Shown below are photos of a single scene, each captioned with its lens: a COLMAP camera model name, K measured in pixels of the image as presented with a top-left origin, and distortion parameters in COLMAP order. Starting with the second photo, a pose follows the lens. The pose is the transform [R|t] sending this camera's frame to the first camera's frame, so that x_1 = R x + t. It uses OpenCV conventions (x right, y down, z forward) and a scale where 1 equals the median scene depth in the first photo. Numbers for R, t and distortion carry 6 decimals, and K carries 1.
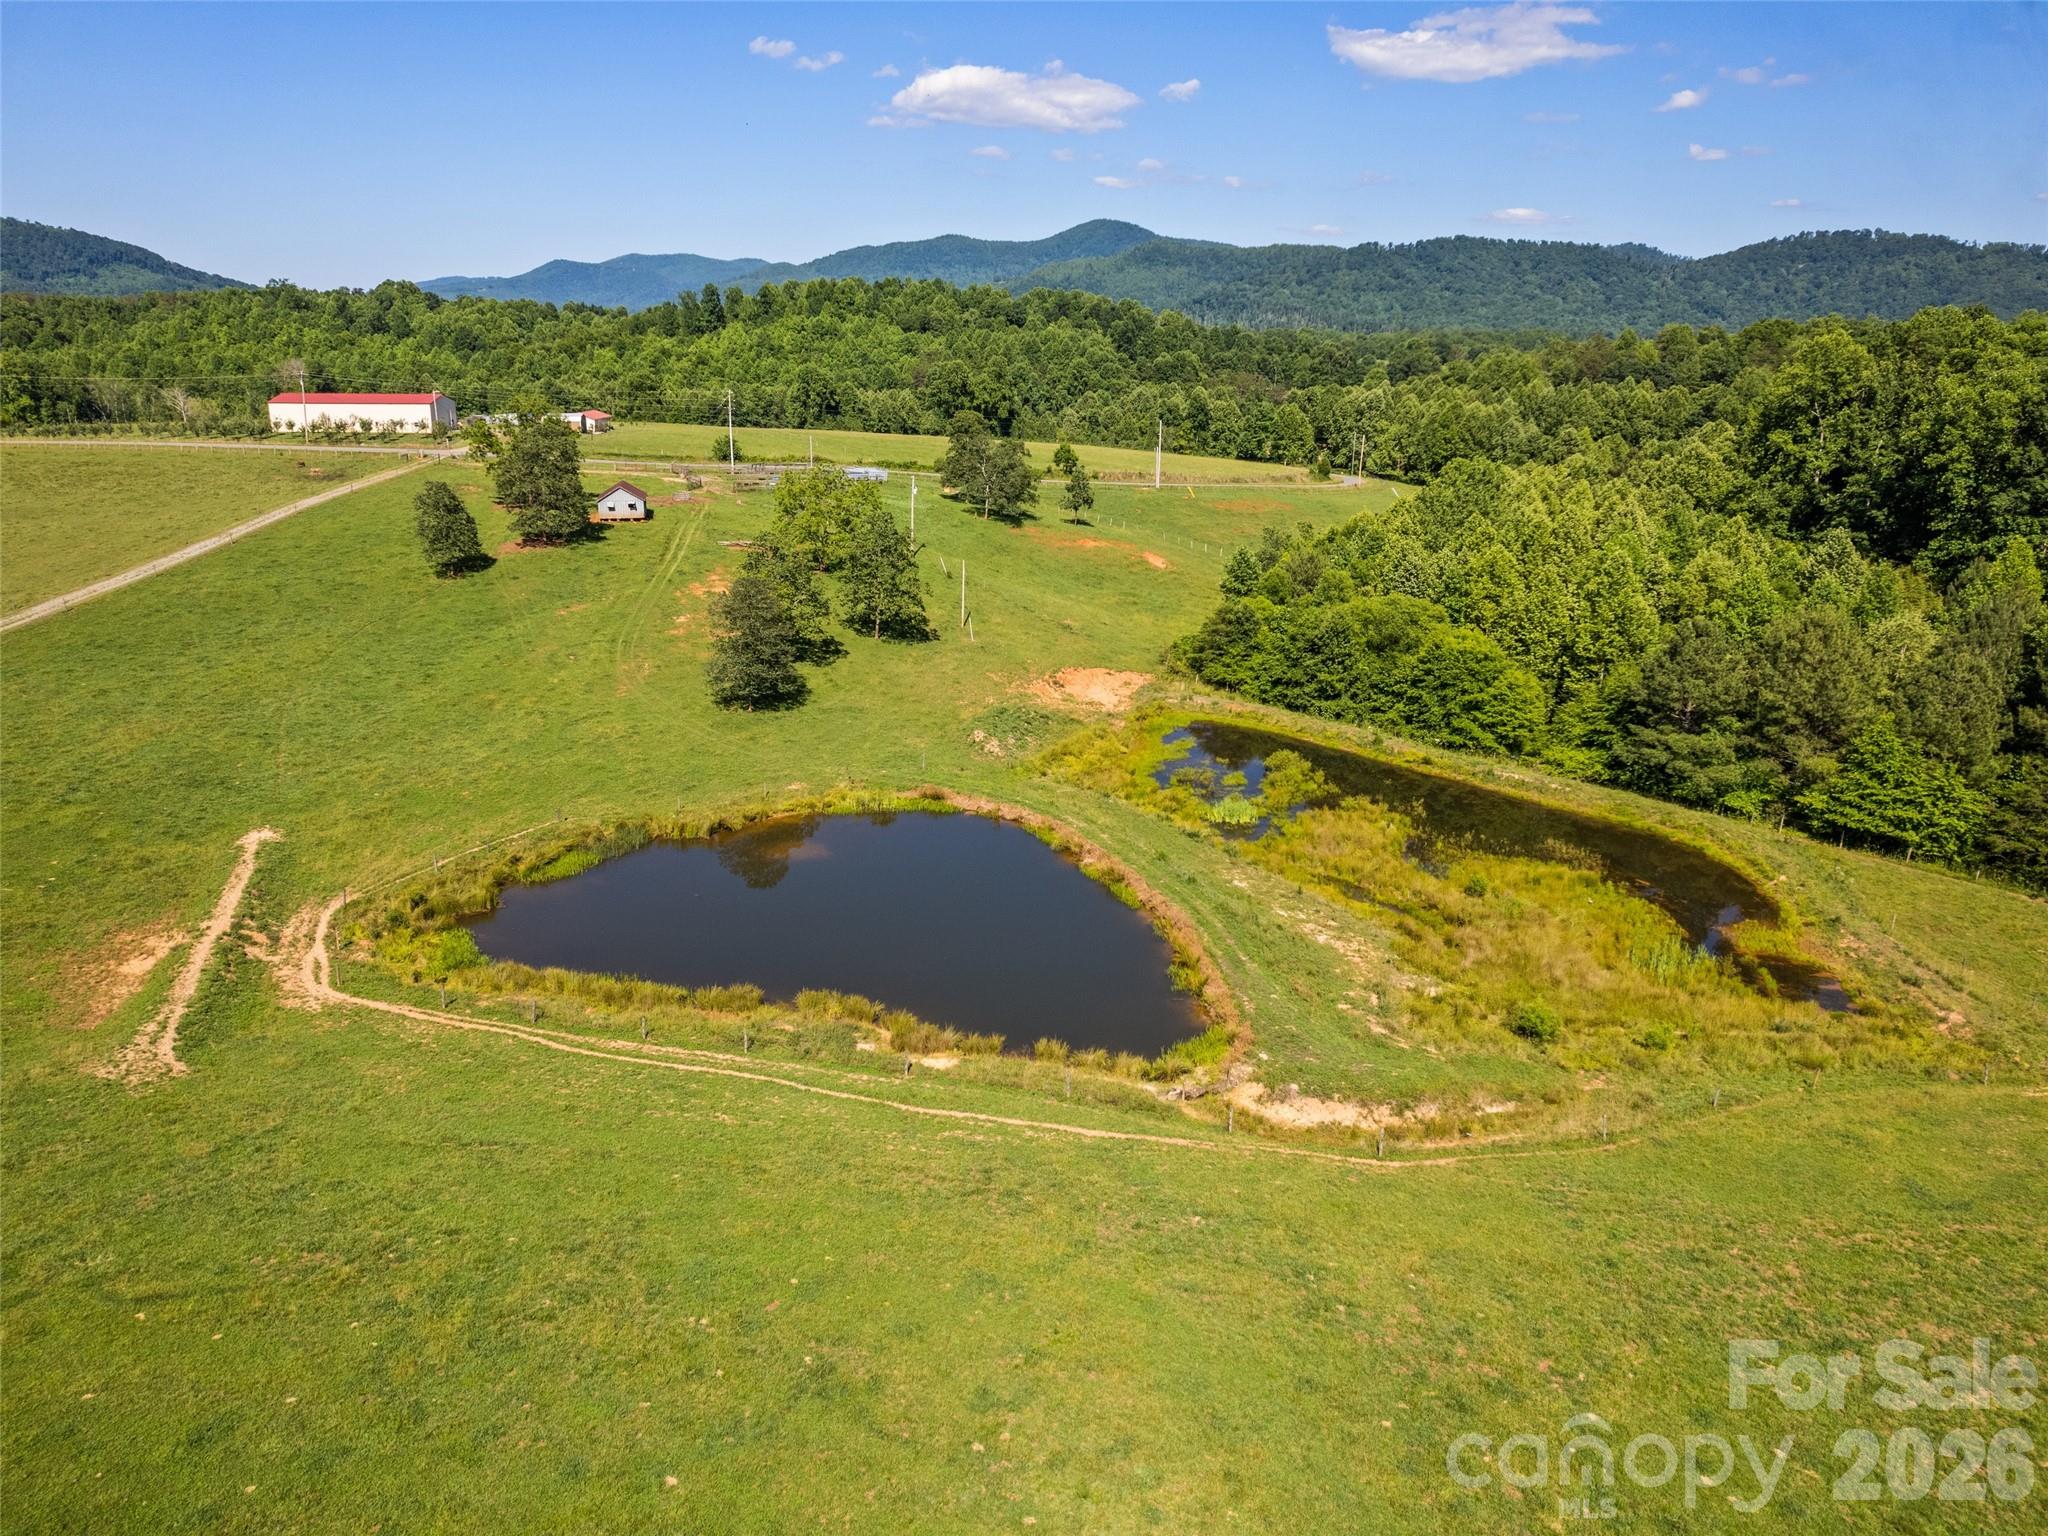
lens RADIAL K [[1486.4, 0, 1024.0], [0, 1486.4, 768.0], [0, 0, 1]] dist [-0.046507, 0.038529]
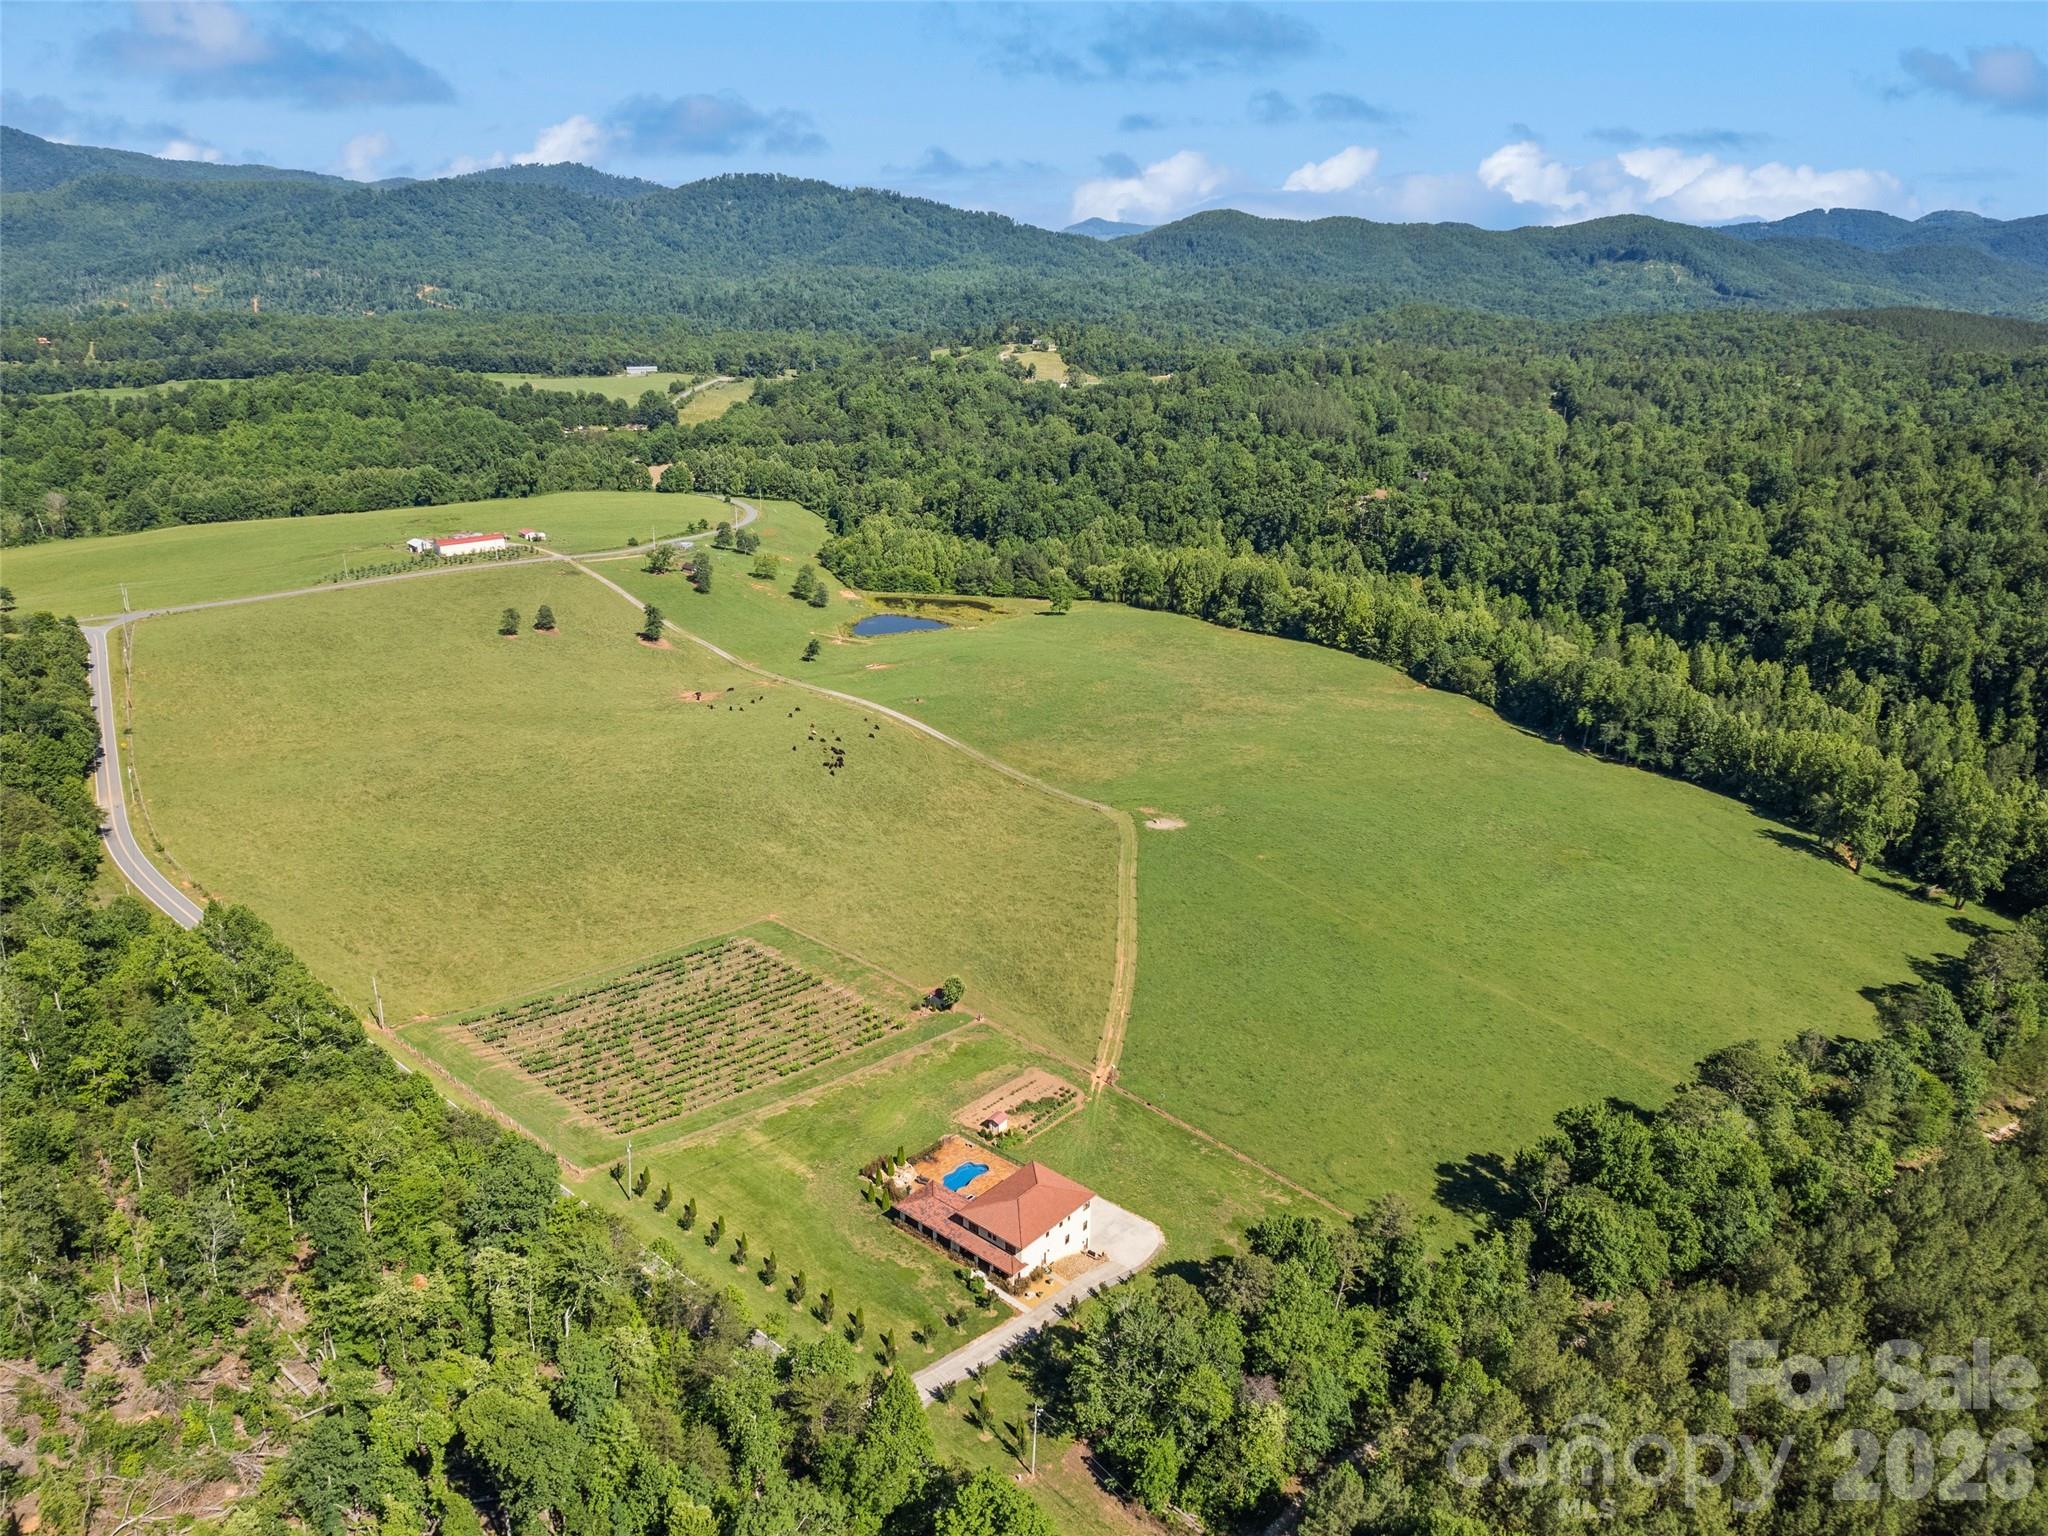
lens RADIAL K [[1486.4, 0, 1024.0], [0, 1486.4, 768.0], [0, 0, 1]] dist [-0.046507, 0.038529]
pose [[0.778273, -0.236863, 0.581538, -0.121049], [0.190904, 0.971541, 0.140226, -0.003945], [-0.598203, 0.001884, 0.801342, -0.156464]]
